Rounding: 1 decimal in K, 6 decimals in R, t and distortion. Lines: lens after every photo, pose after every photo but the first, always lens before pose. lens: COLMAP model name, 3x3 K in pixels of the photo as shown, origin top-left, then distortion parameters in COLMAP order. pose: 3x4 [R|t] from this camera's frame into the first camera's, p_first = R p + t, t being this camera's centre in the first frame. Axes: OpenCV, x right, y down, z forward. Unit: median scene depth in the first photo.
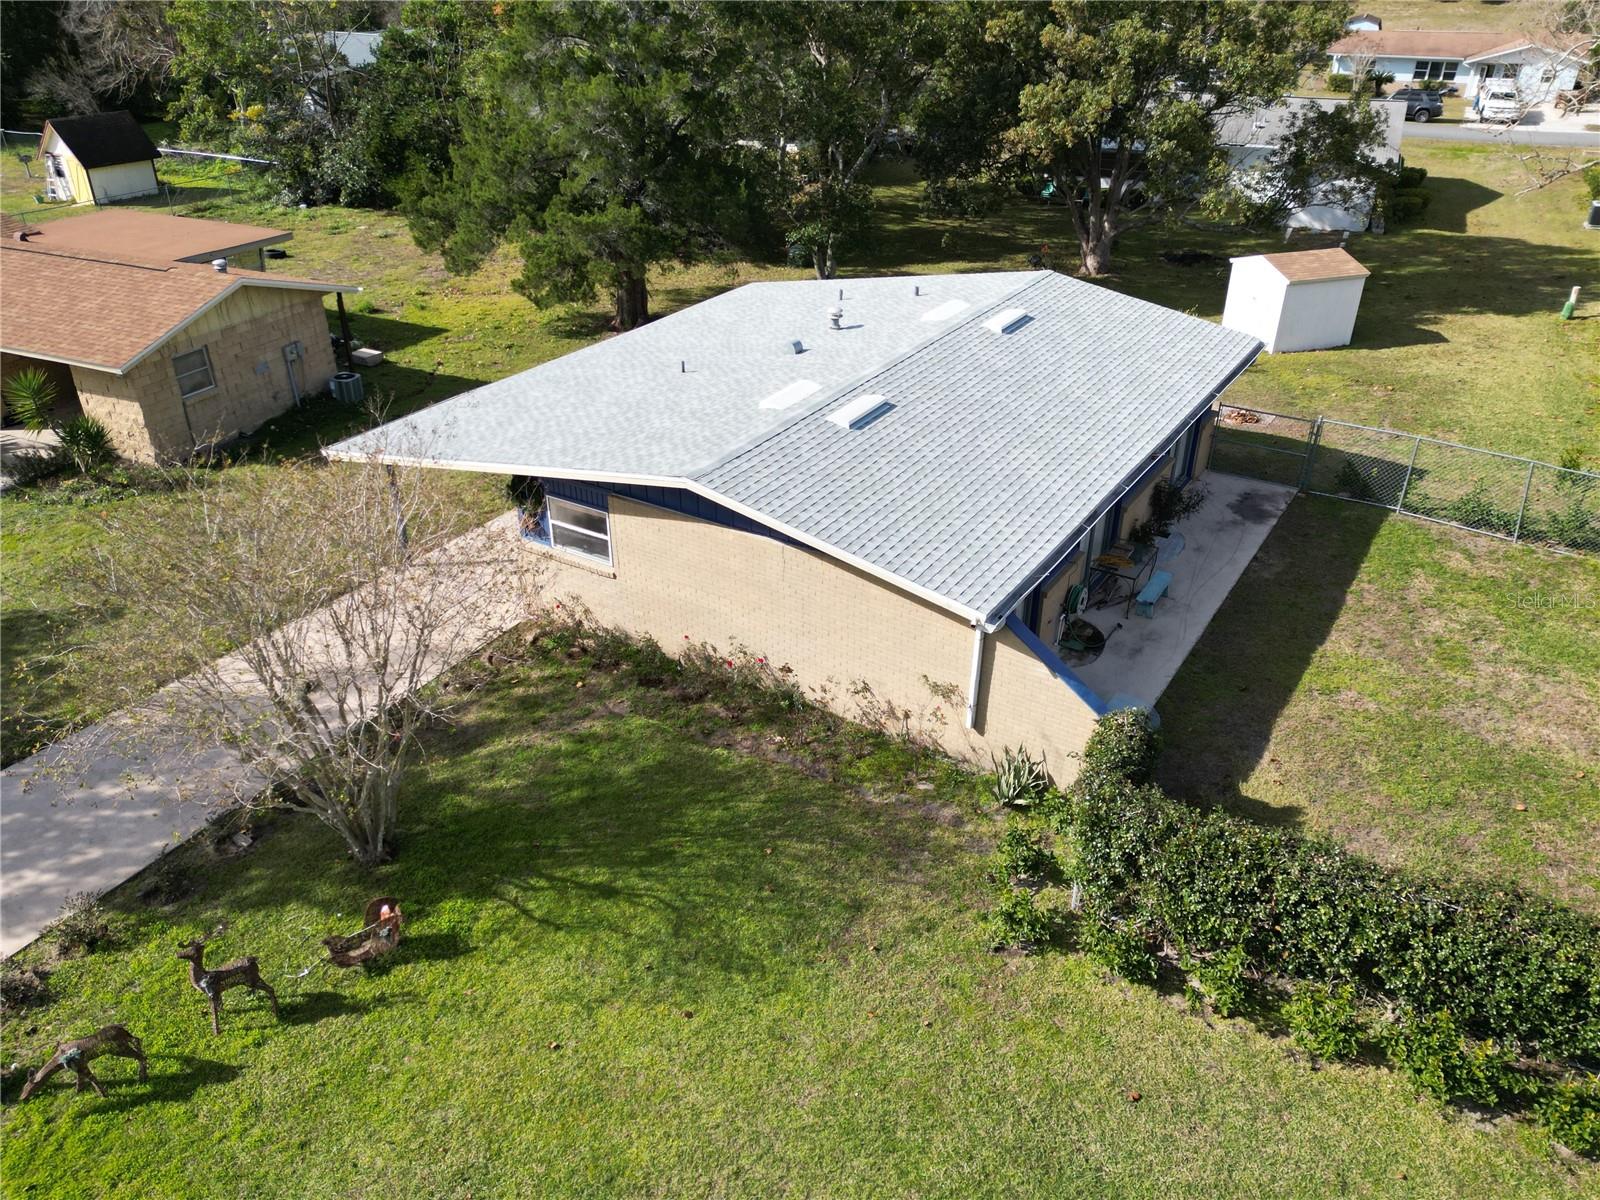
lens RADIAL K [[1184.3, 0, 797.4], [0, 1184.3, 602.0], [0, 0, 1]] dist [0.077762, -0.076166]
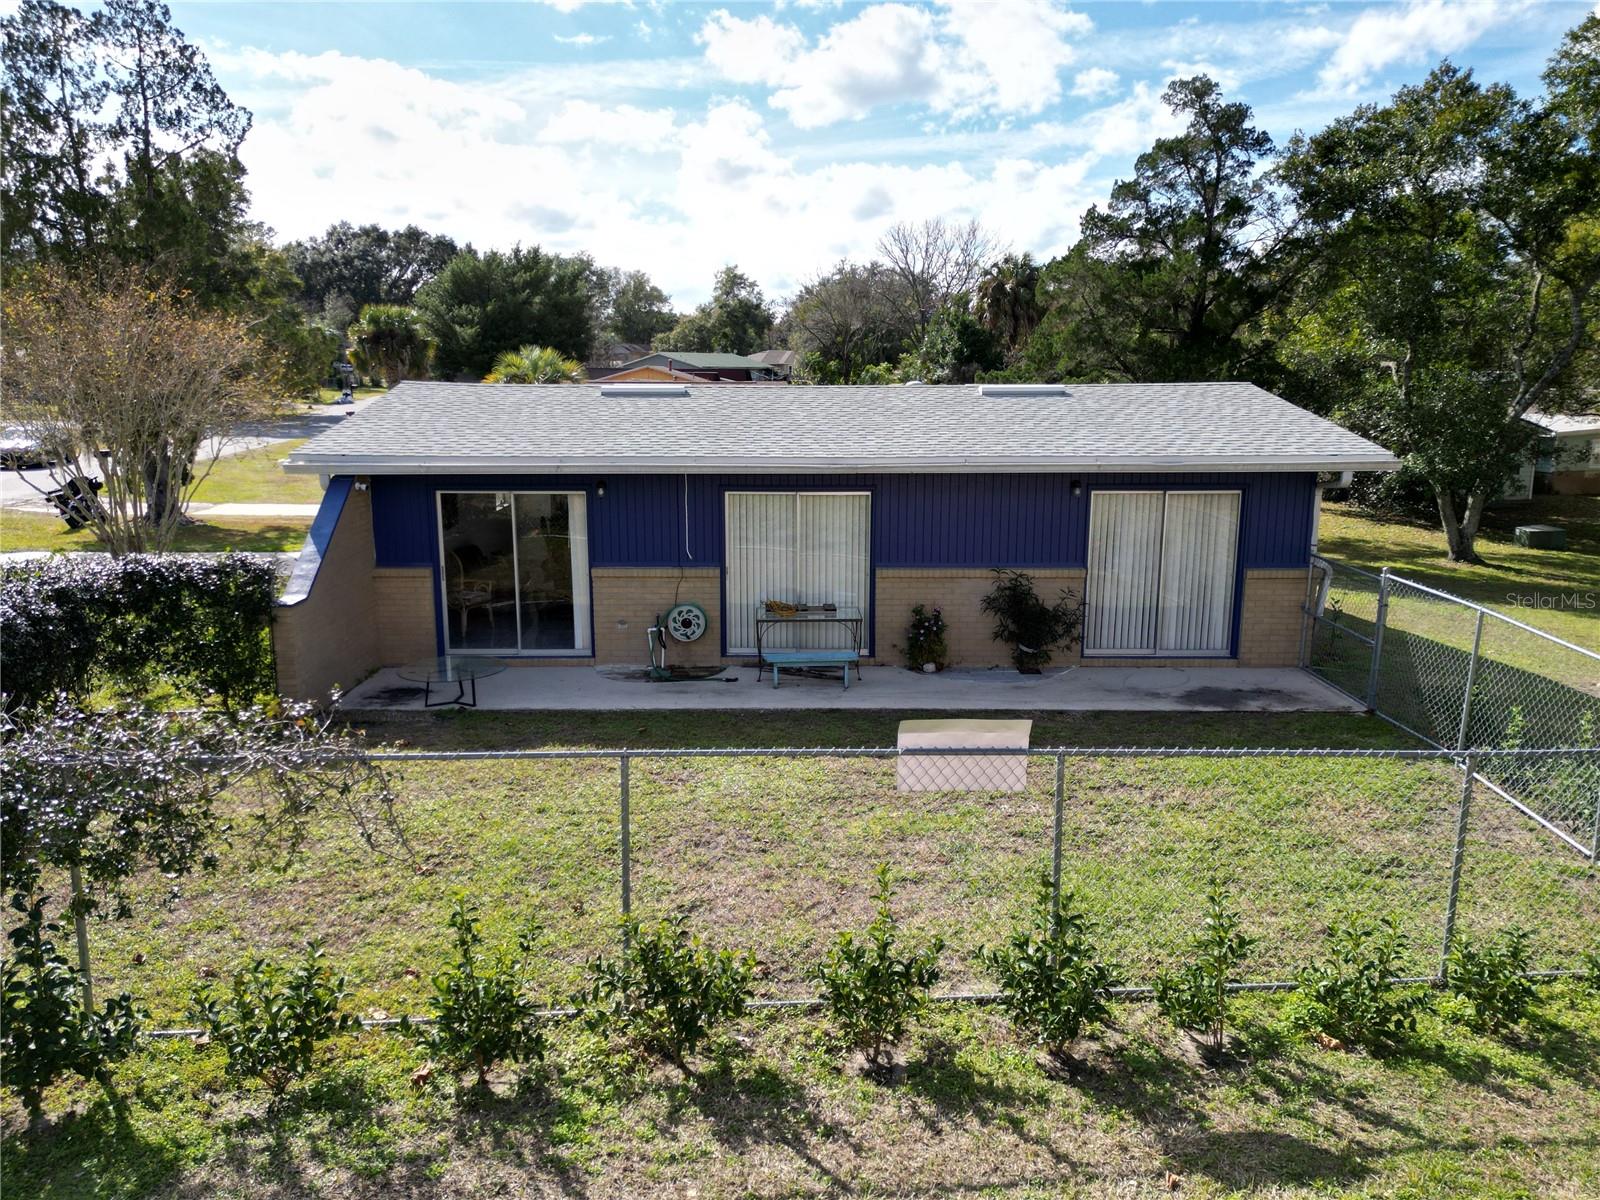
lens RADIAL K [[1184.3, 0, 797.4], [0, 1184.3, 602.0], [0, 0, 1]] dist [0.077762, -0.076166]
pose [[0.542034, 0.163824, -0.824233, 0.978071], [-0.417714, 0.903588, -0.095102, 0.031910], [0.729187, 0.395843, 0.558207, 0.657172]]
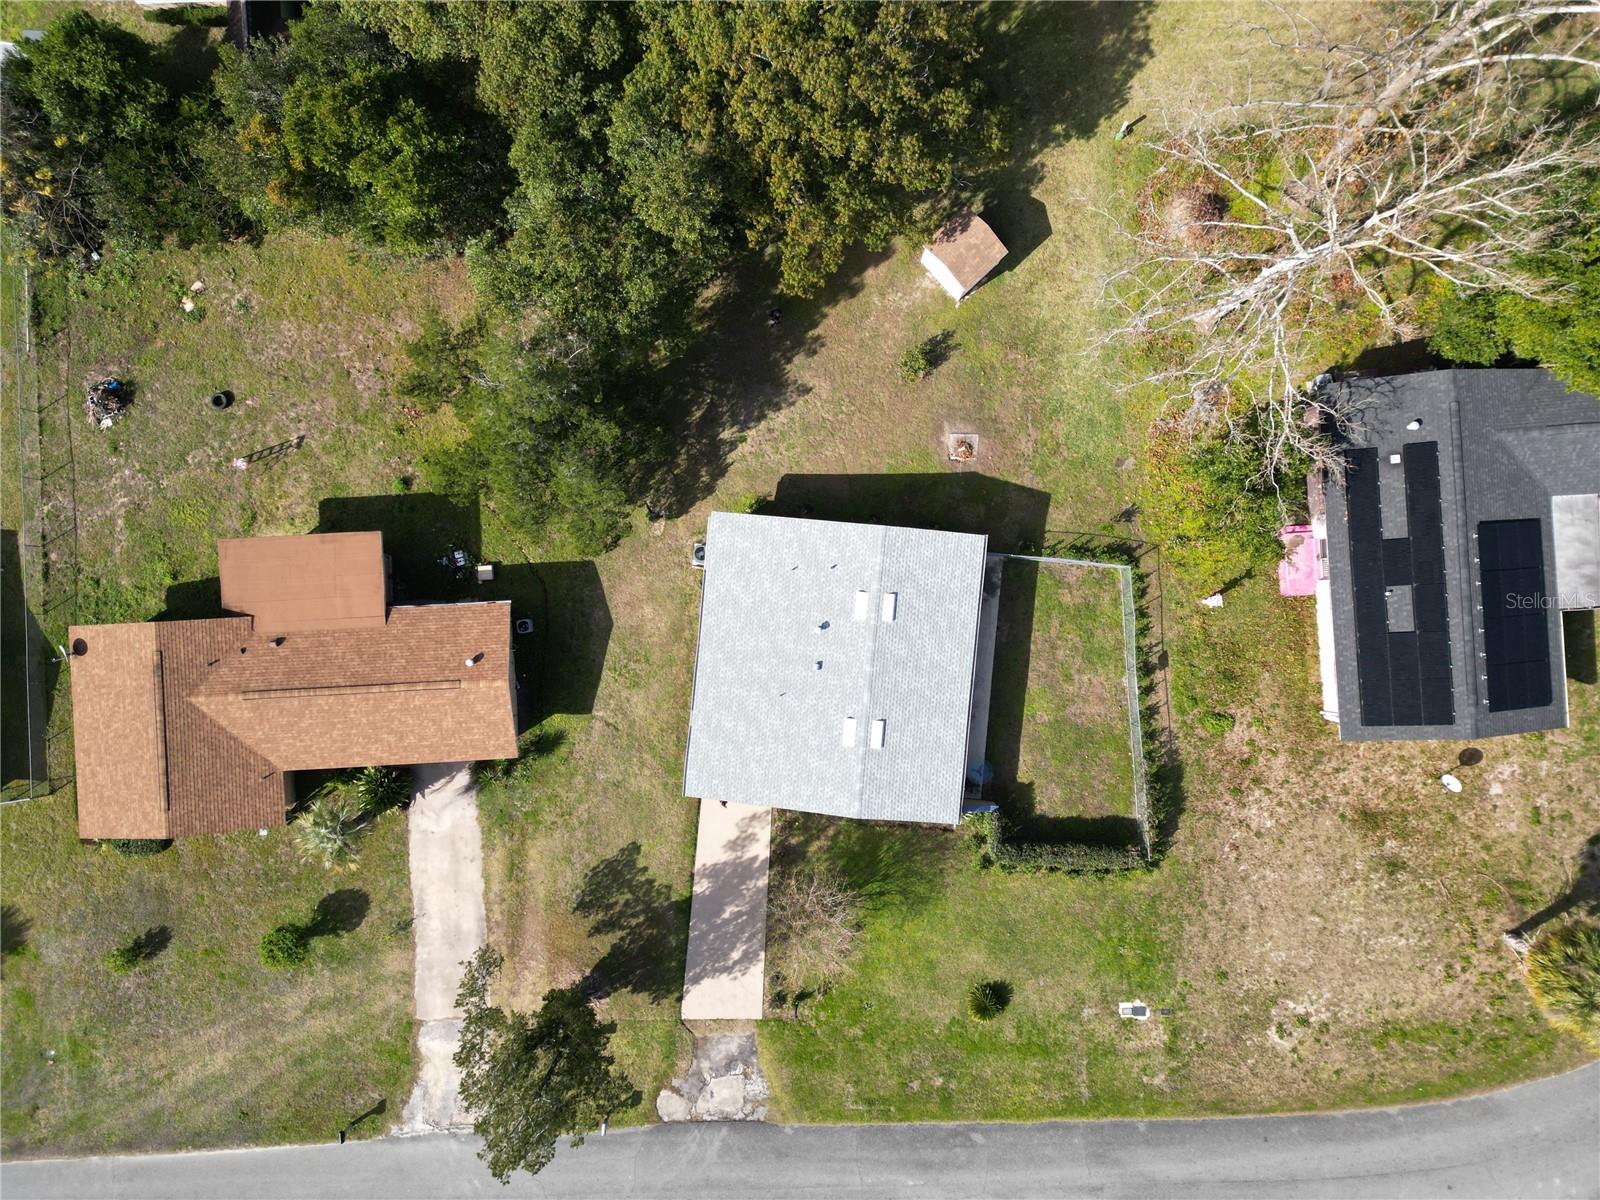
lens RADIAL K [[1114.6, 0, 796.6], [0, 1114.6, 602.6], [0, 0, 1]] dist [0.088905, -0.093238]
pose [[0.889798, -0.456320, -0.005579, 0.039285], [0.231633, 0.441071, 0.867066, -2.765885], [-0.393199, -0.772806, 0.498163, 0.003168]]
